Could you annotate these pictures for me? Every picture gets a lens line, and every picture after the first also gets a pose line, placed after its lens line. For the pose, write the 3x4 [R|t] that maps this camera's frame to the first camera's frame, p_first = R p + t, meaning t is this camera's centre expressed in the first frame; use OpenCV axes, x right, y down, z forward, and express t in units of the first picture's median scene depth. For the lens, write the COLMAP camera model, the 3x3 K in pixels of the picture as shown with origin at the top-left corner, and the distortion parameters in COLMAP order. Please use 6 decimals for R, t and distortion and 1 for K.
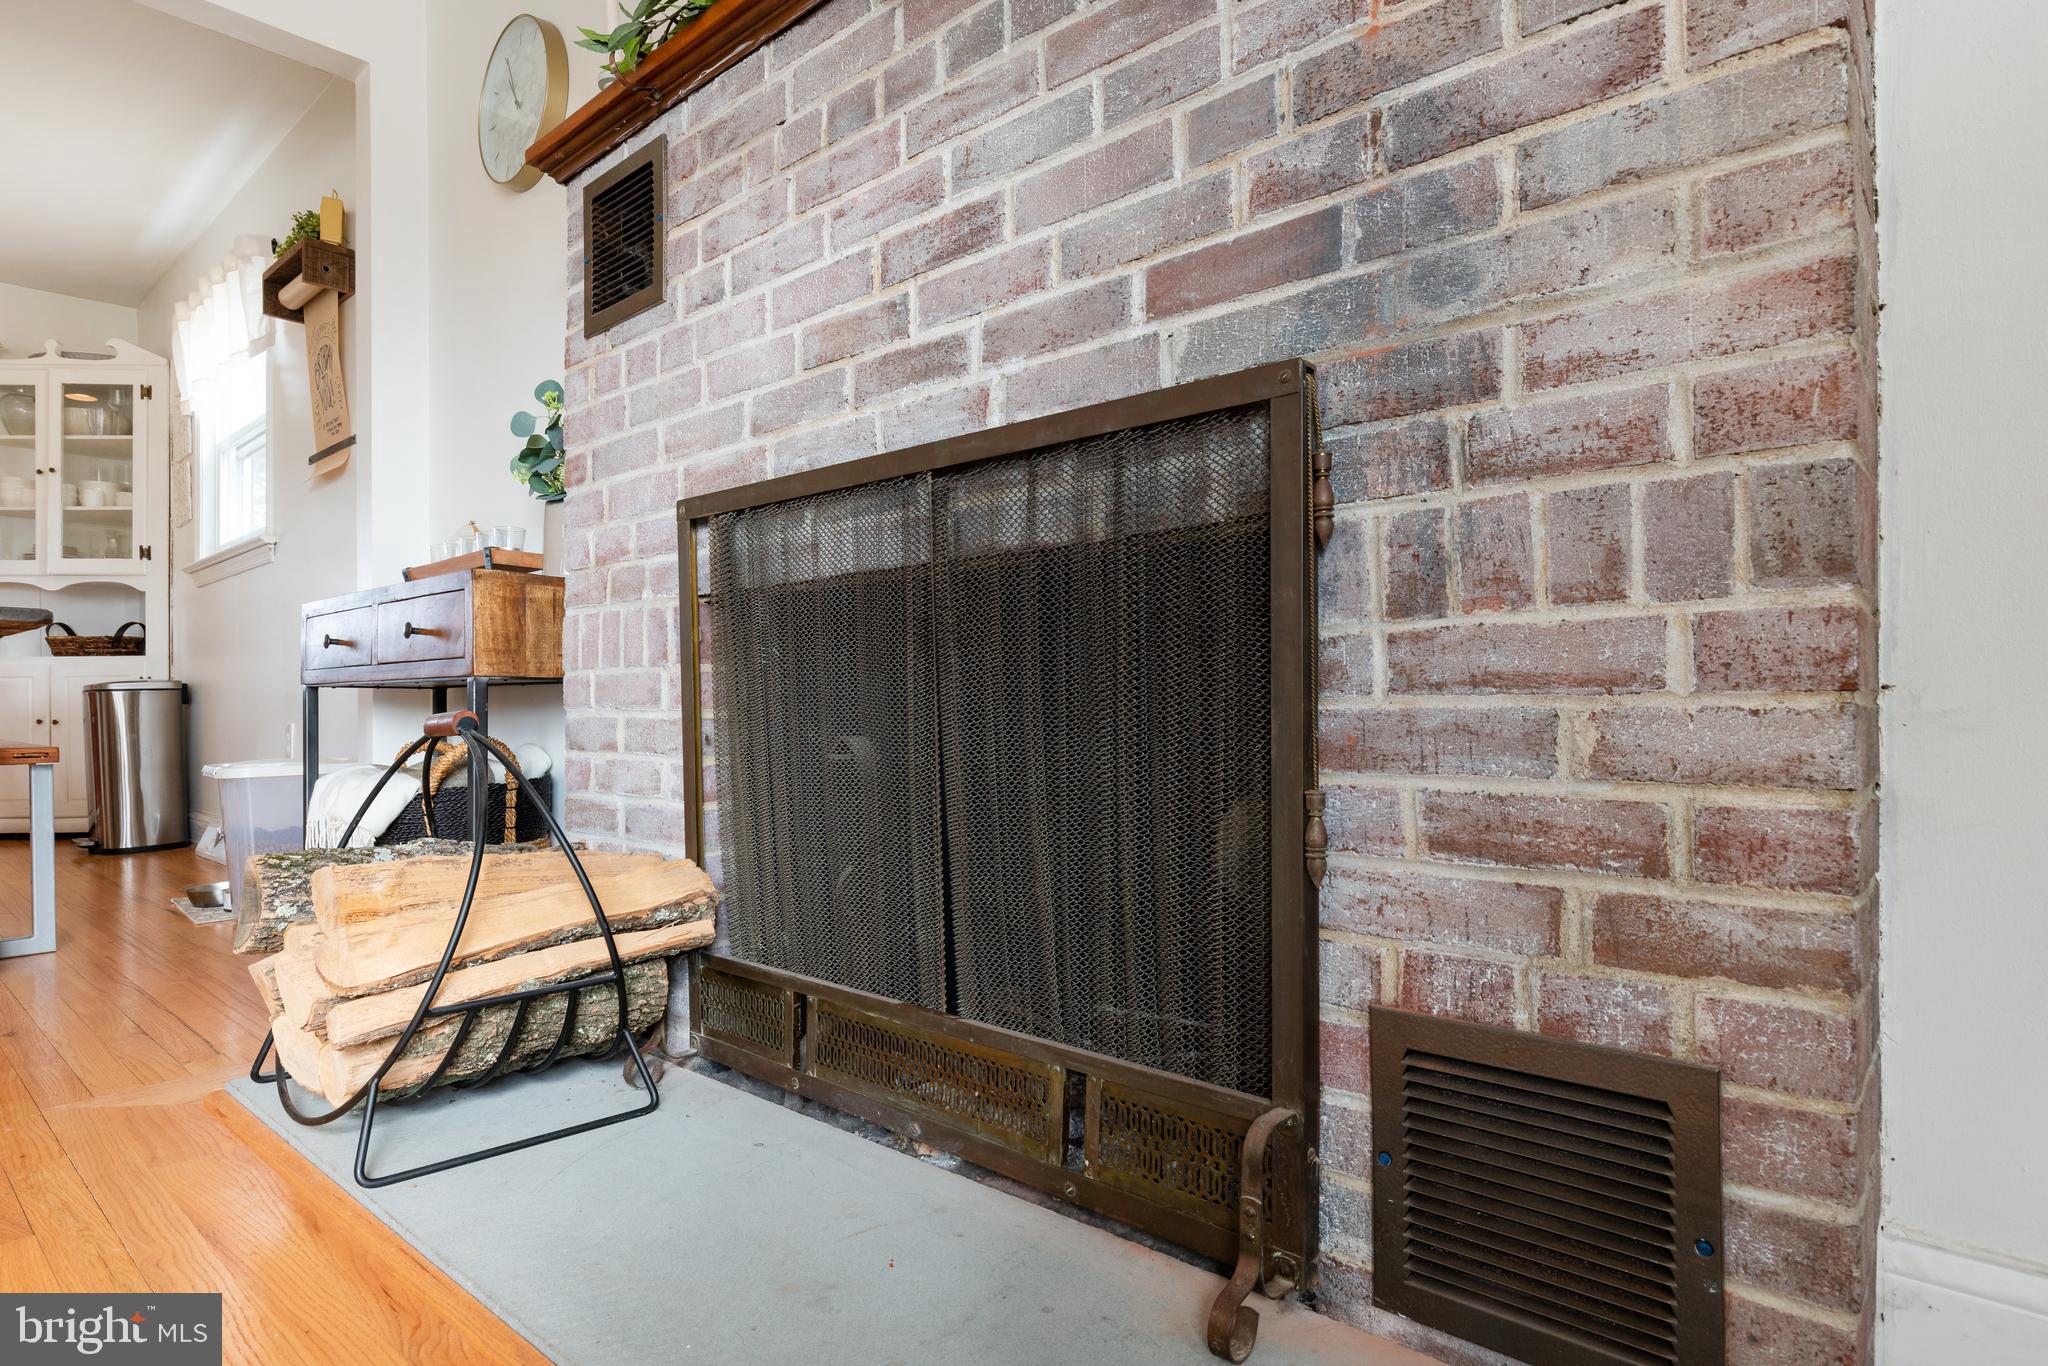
lens RADIAL K [[1119.5, 0, 1017.9], [0, 1119.5, 679.2], [0, 0, 1]] dist [-0.001336, 0.013283]
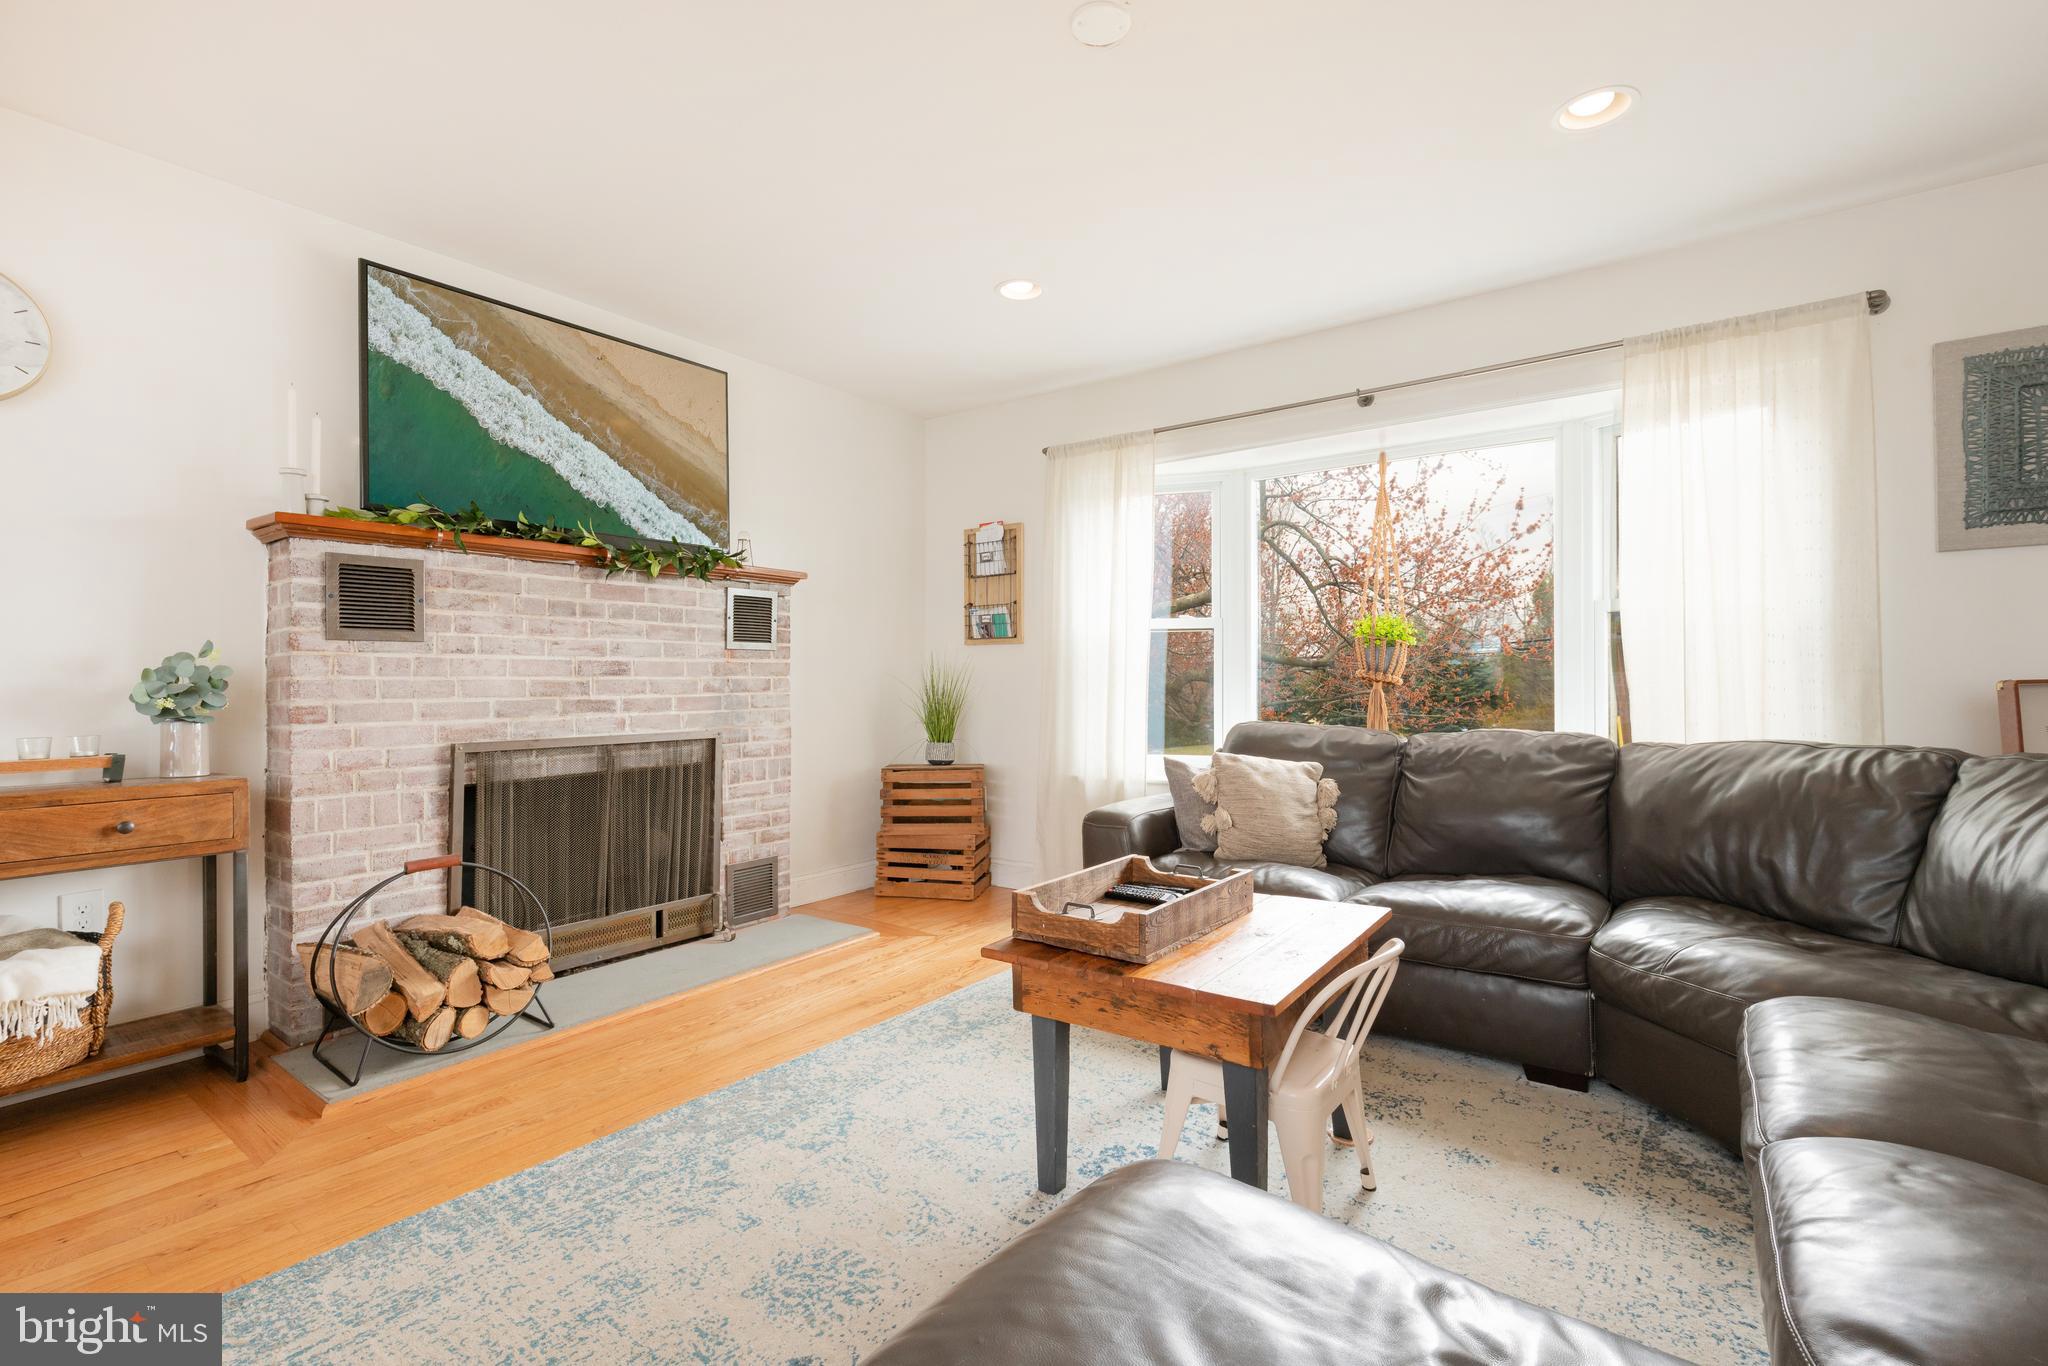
lens RADIAL K [[915.0, 0, 1027.4], [0, 915.0, 668.5], [0, 0, 1]] dist [0.001134, -0.000501]
pose [[-0.110216, 0.039896, 0.993107, -2.701685], [0.004201, 0.999204, -0.039675, -0.281147], [-0.993899, -0.000200, -0.110296, 0.110129]]
